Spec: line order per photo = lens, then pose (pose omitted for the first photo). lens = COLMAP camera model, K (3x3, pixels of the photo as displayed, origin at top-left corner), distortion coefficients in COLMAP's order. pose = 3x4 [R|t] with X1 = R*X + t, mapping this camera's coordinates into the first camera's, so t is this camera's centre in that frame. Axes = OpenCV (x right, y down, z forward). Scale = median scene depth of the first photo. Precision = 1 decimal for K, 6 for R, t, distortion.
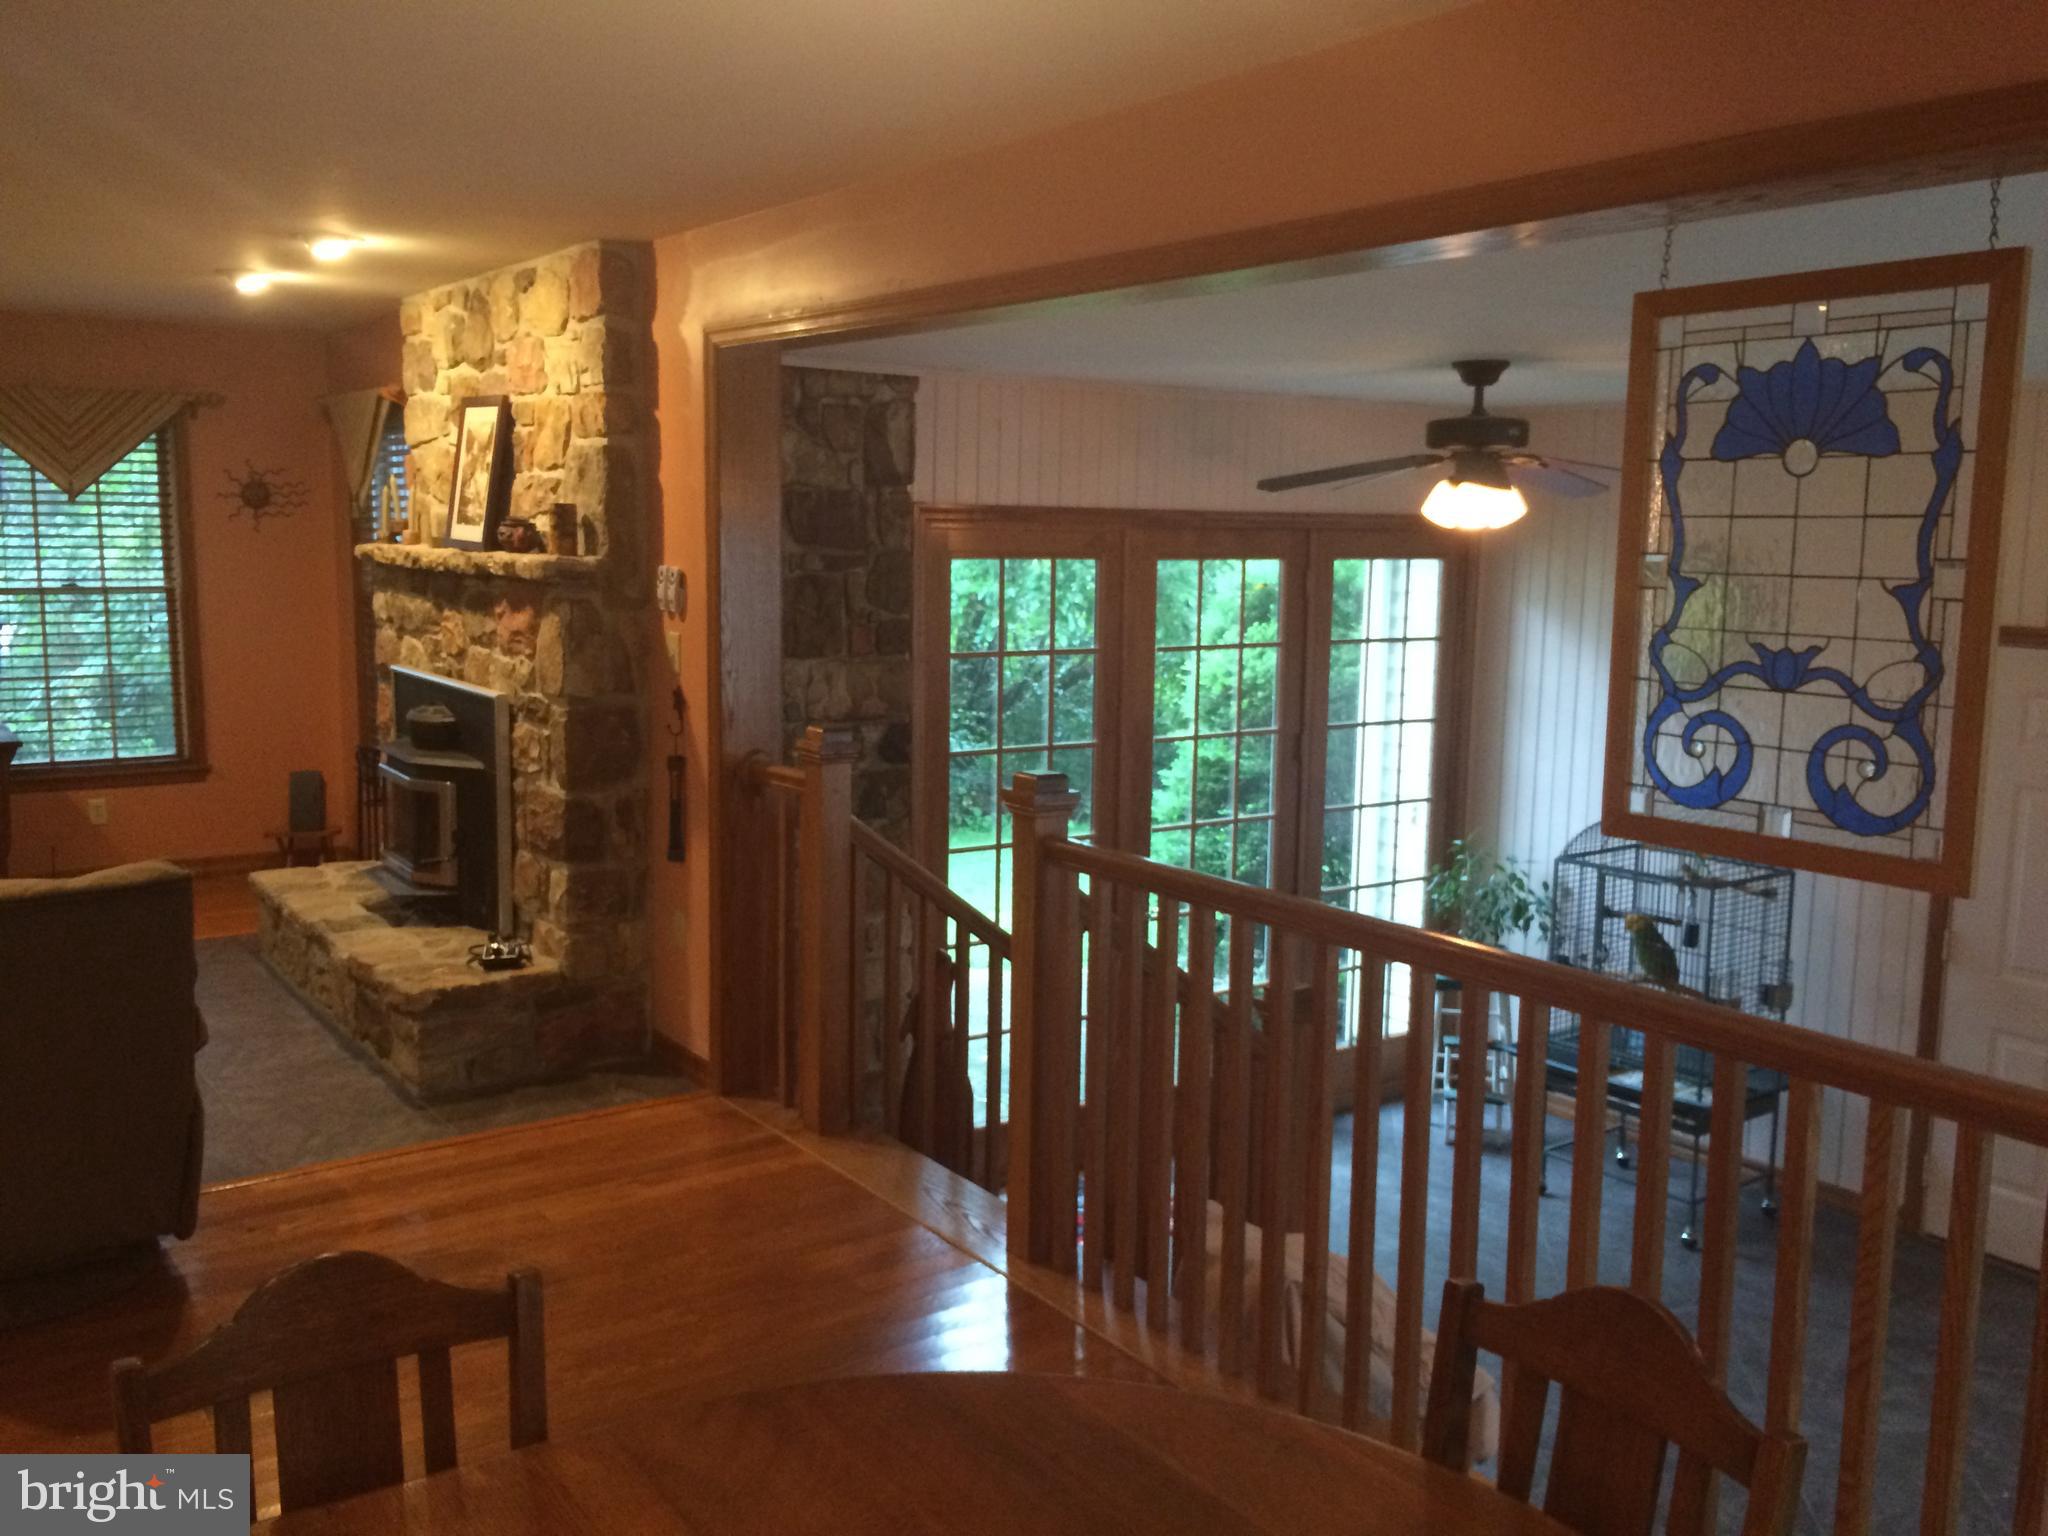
lens RADIAL K [[1765.4, 0, 1017.0], [0, 1765.4, 774.7], [0, 0, 1]] dist [0.035532, -0.005824]
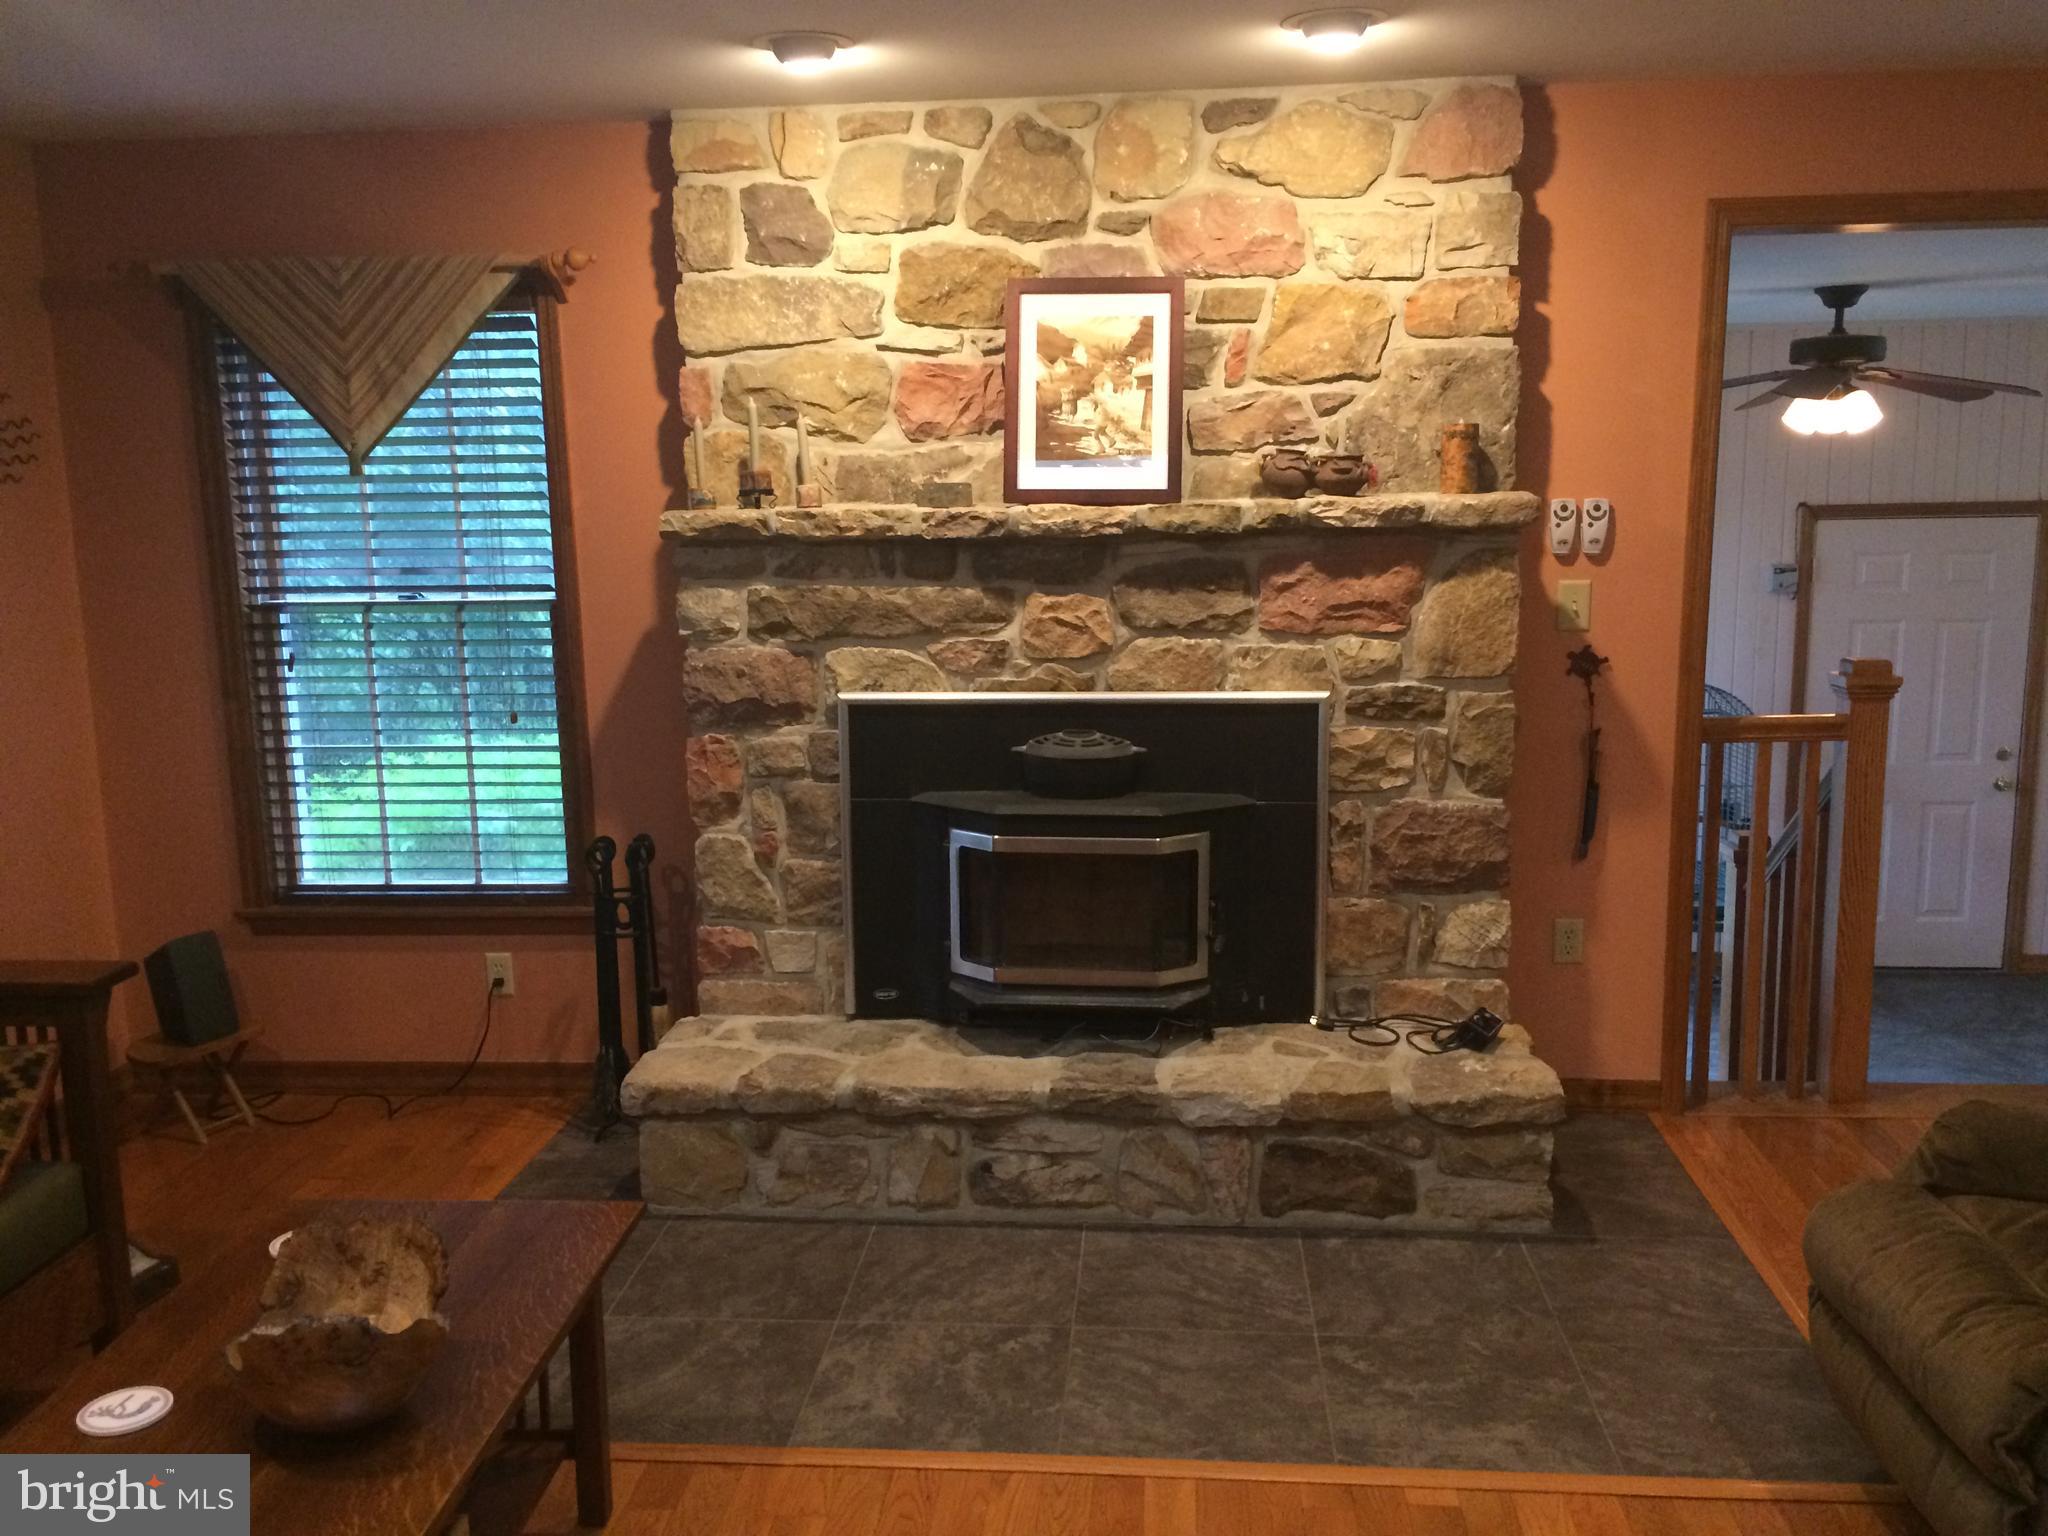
lens RADIAL K [[1765.4, 0, 1019.7], [0, 1765.4, 754.6], [0, 0, 1]] dist [0.035532, -0.005824]
pose [[0.627828, -0.155469, 0.762667, -0.923423], [0.141394, 0.986326, 0.084666, -0.099378], [-0.765402, 0.054681, 0.641225, 0.630628]]
